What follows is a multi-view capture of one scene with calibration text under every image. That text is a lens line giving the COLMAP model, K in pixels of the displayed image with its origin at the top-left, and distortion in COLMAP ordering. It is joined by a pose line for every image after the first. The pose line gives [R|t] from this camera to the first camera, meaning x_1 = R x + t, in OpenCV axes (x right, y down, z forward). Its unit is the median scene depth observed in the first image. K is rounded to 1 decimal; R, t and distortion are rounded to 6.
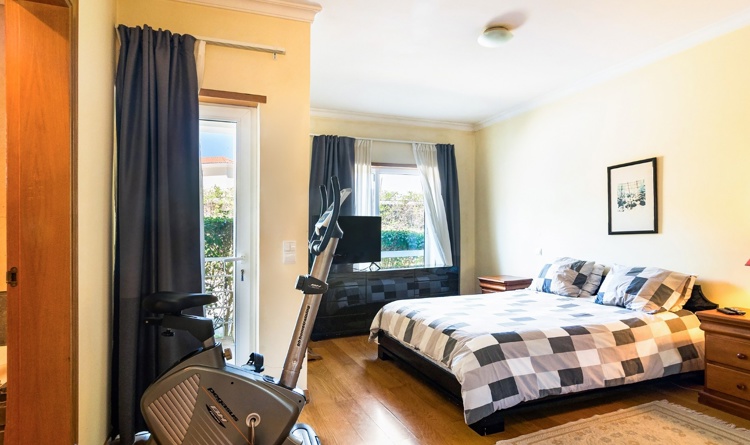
lens RADIAL K [[413.5, 0, 375.4], [0, 413.5, 227.5], [0, 0, 1]] dist [-0.021748, -0.003728]
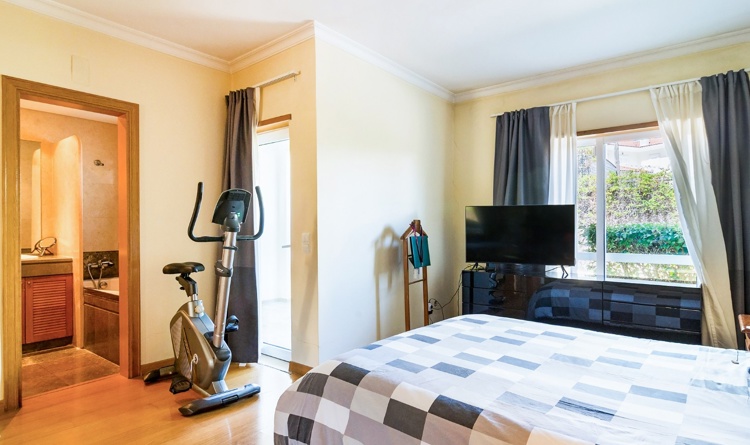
lens RADIAL K [[413.5, 0, 375.7], [0, 413.5, 217.3], [0, 0, 1]] dist [-0.021748, -0.003728]
pose [[0.471080, -0.009935, -0.882035, 0.490544], [0.008811, 0.999940, -0.006558, -0.002715], [0.882047, -0.004682, 0.471139, 0.345237]]
